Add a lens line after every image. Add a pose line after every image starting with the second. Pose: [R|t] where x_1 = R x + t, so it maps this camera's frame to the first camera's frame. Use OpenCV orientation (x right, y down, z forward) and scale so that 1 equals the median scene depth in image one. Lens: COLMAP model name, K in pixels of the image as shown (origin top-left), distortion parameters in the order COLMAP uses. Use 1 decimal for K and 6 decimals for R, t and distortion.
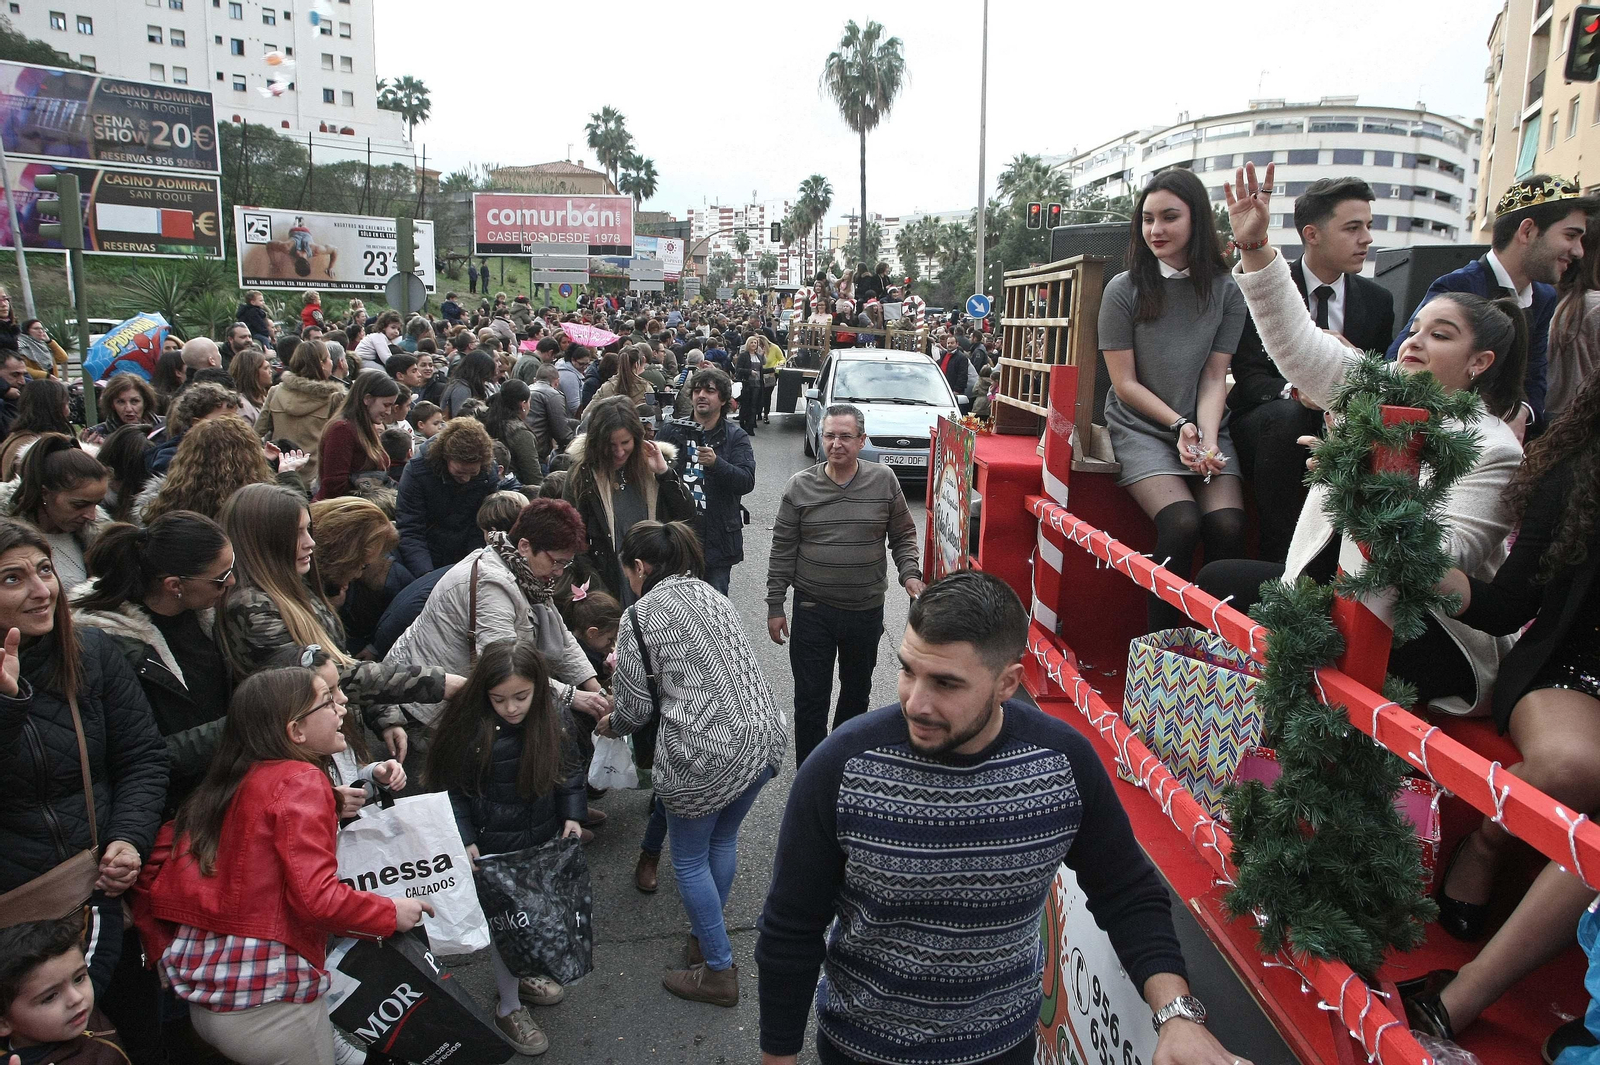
lens RADIAL K [[1050.2, 0, 840.5], [0, 1050.2, 505.2], [0, 0, 1]] dist [-0.090269, 0.053471]
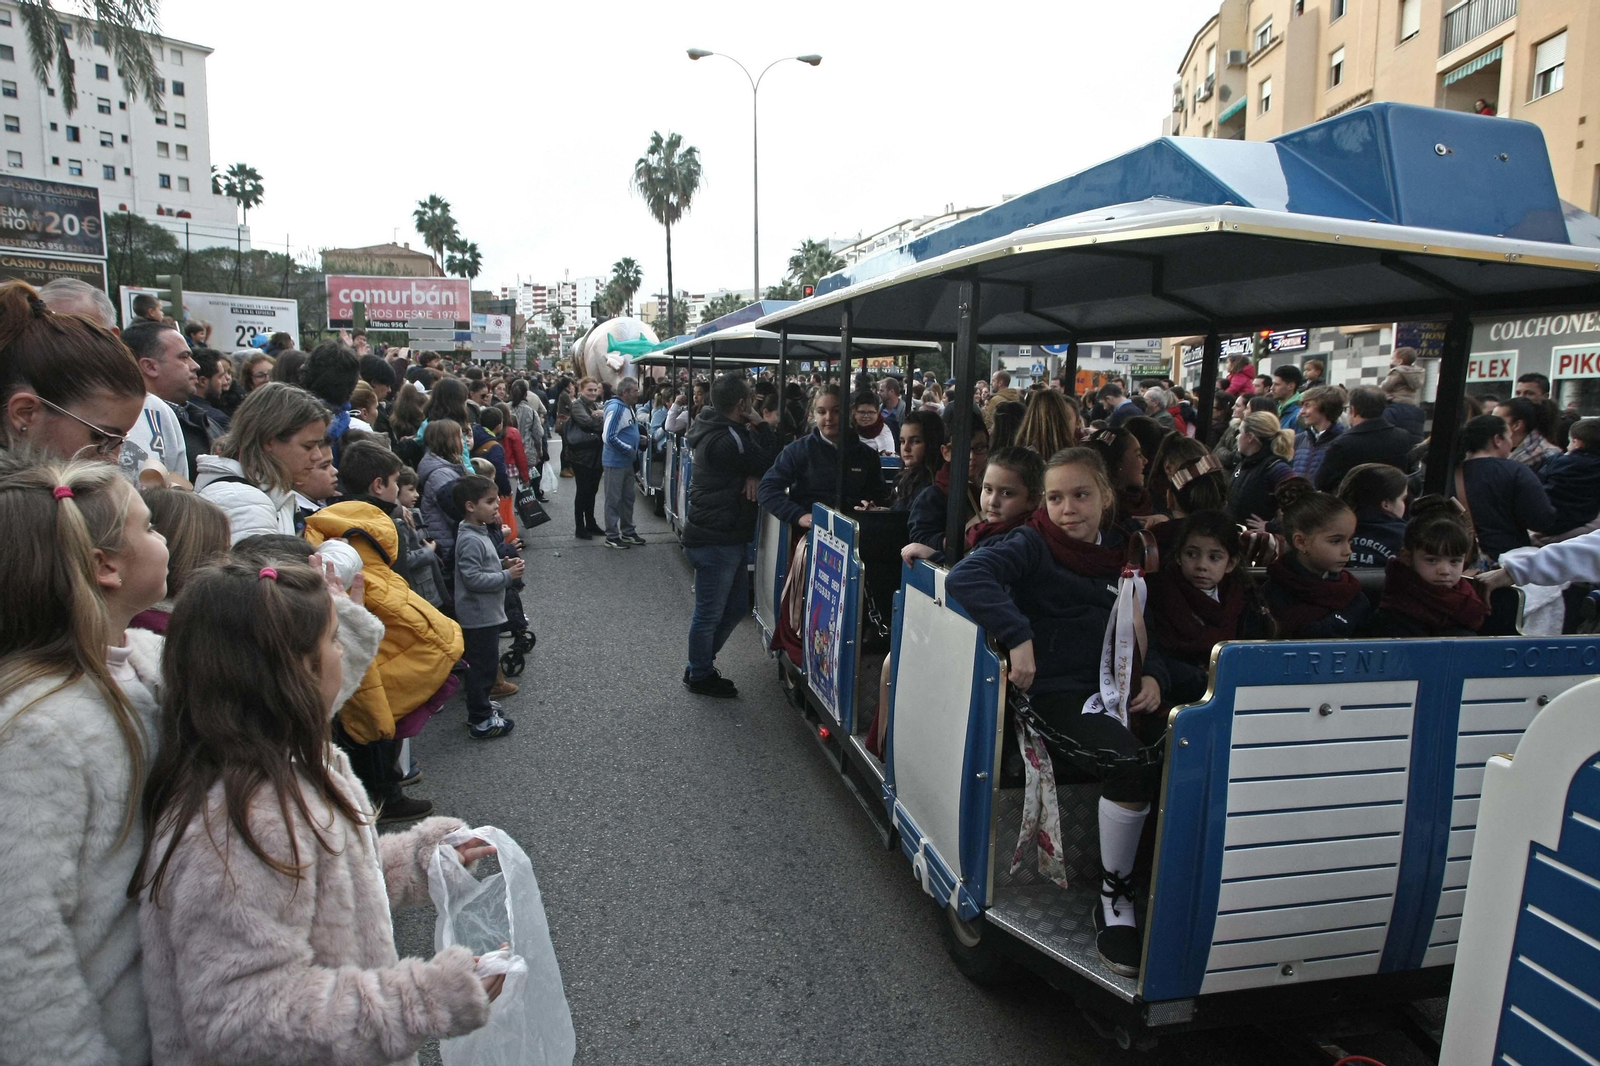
lens RADIAL K [[1002.6, 0, 800.0], [0, 1002.6, 533.0], [0, 0, 1]] dist [-0.077426, 0.041742]
pose [[0.989344, -0.030503, 0.142364, -0.001645], [0.035342, 0.998876, -0.031587, 0.032081], [-0.141240, 0.036282, 0.989310, -0.127349]]
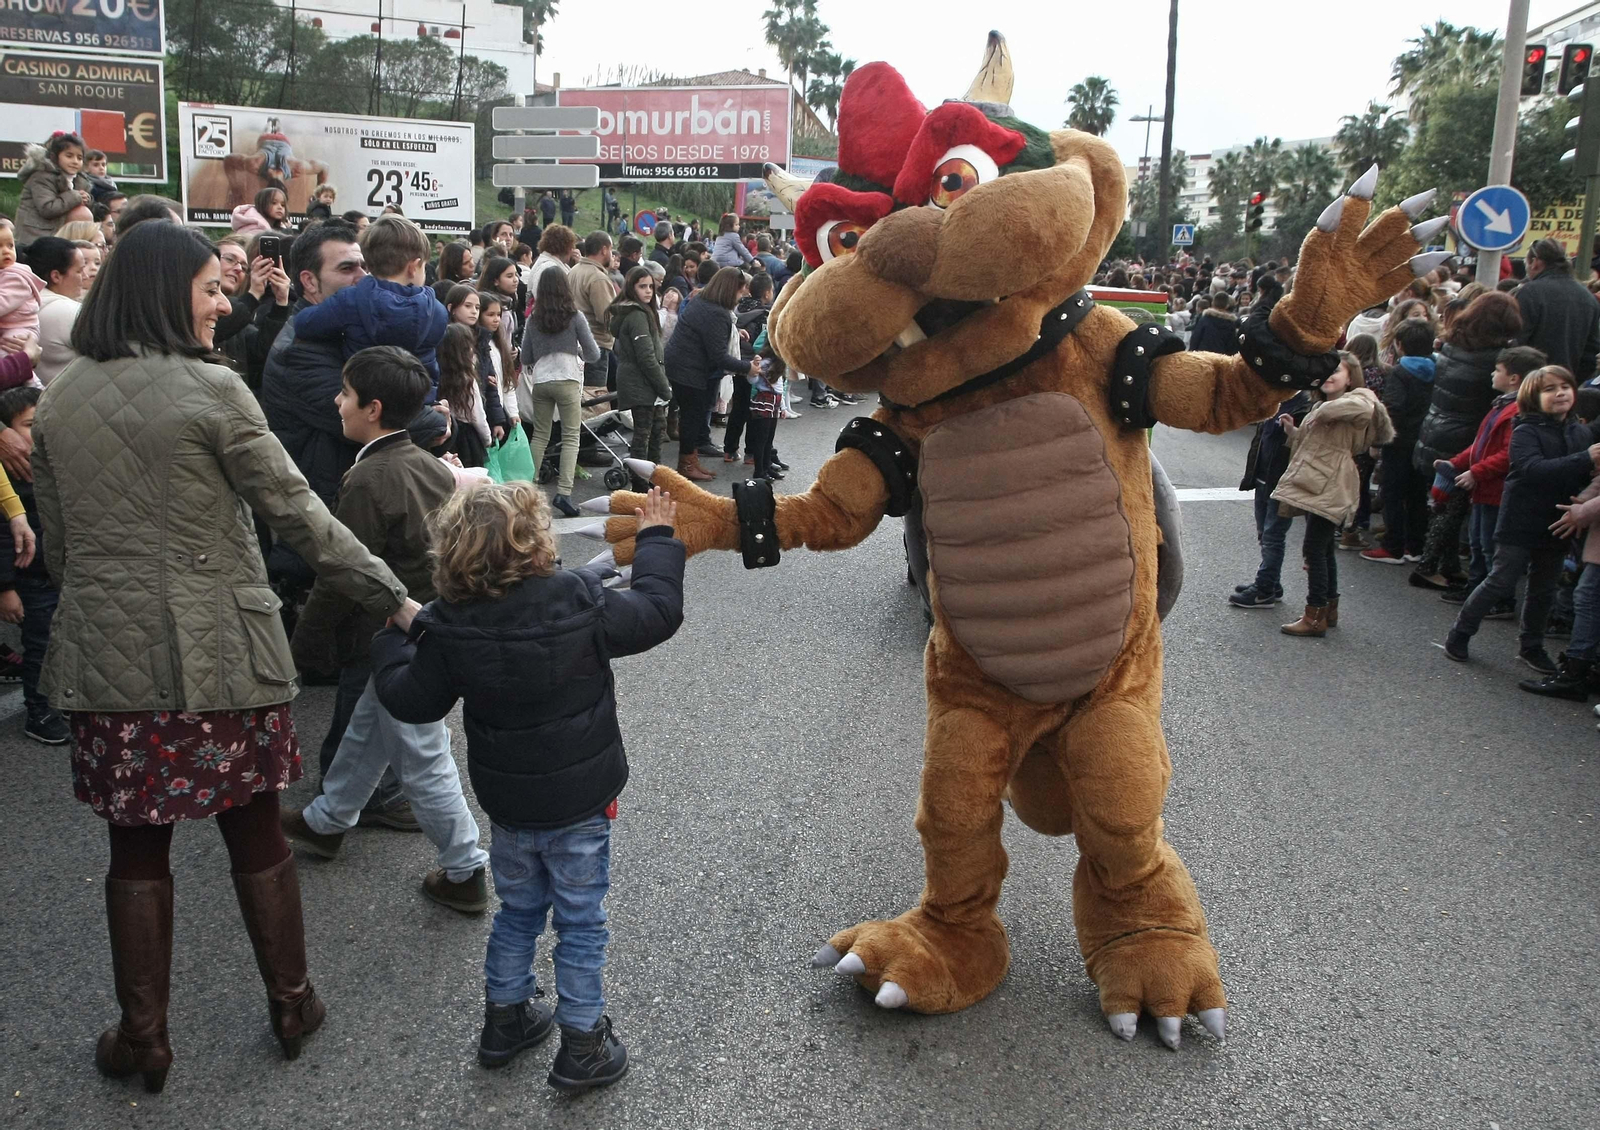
lens RADIAL K [[1306.5, 0, 674.0], [0, 1306.5, 555.1], [0, 0, 1]] dist [-0.089290, 0.062555]
pose [[0.947276, 0.064826, -0.313791, 0.000435], [-0.057351, 0.997808, 0.033006, -0.029312], [0.315243, -0.013269, 0.948918, 0.208241]]
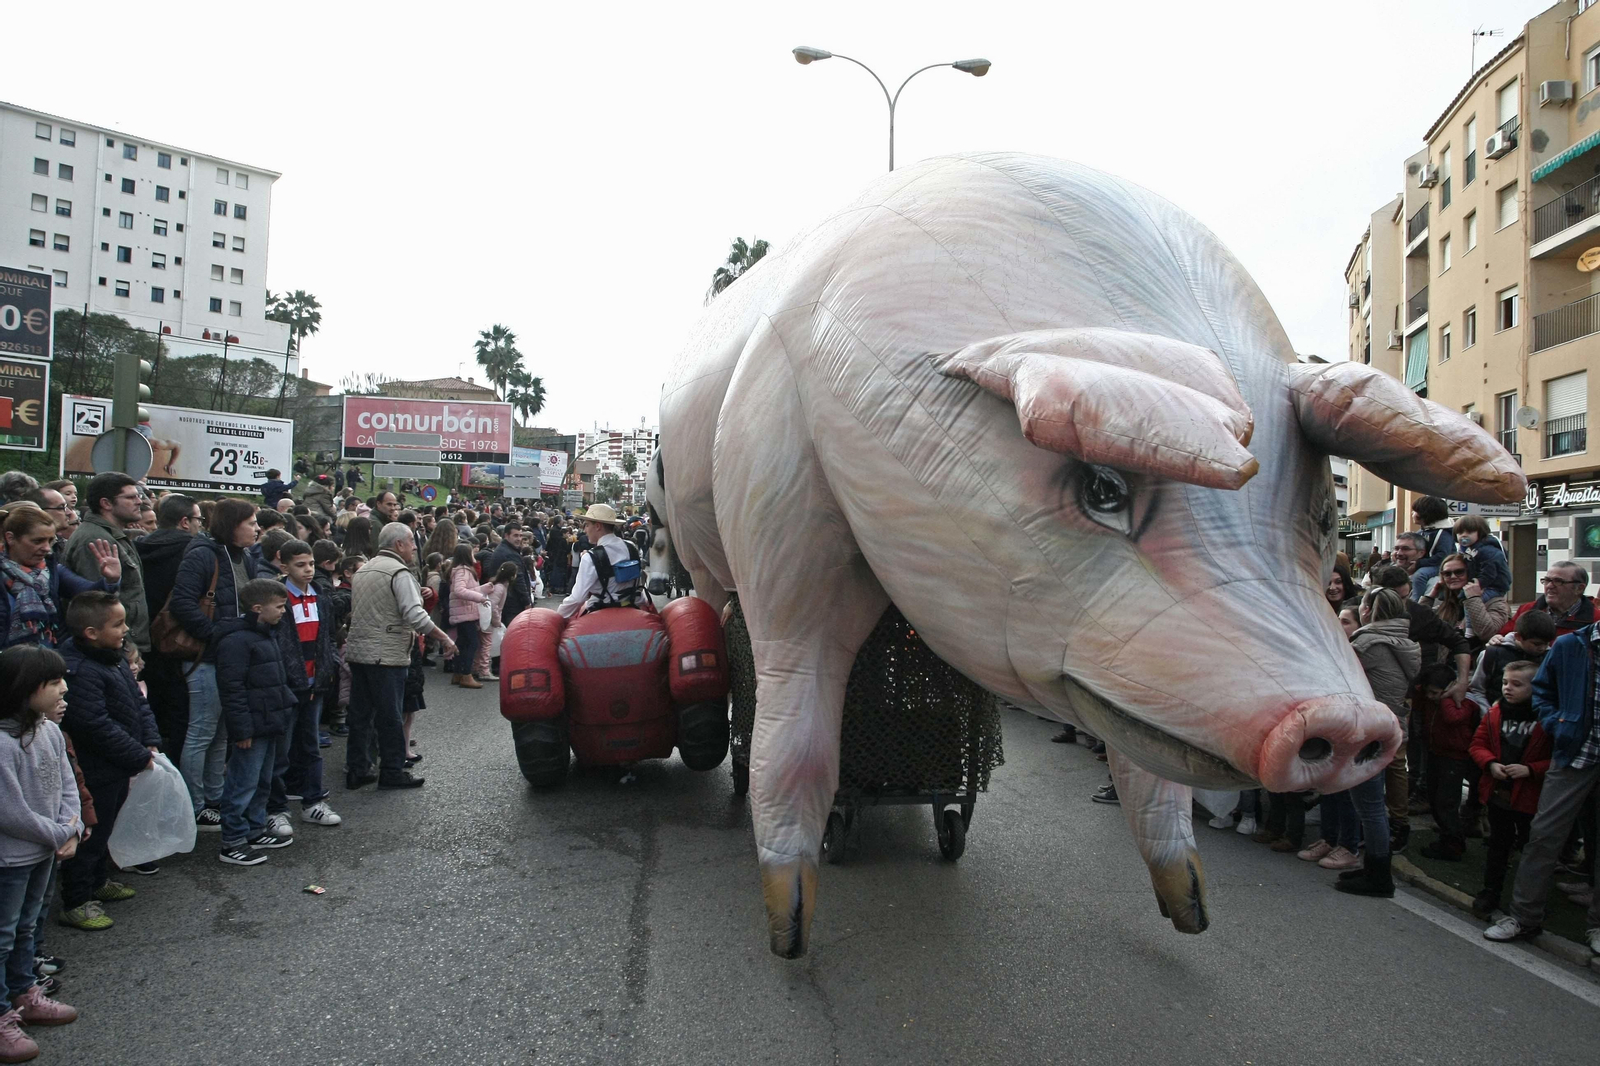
lens RADIAL K [[1002.6, 0, 800.0], [0, 1002.6, 533.0], [0, 0, 1]] dist [-0.077426, 0.041742]
pose [[0.996998, 0.009965, 0.076790, -0.002157], [0.004097, 0.983509, -0.180812, -0.008225], [-0.077325, 0.180584, 0.980515, 0.084514]]
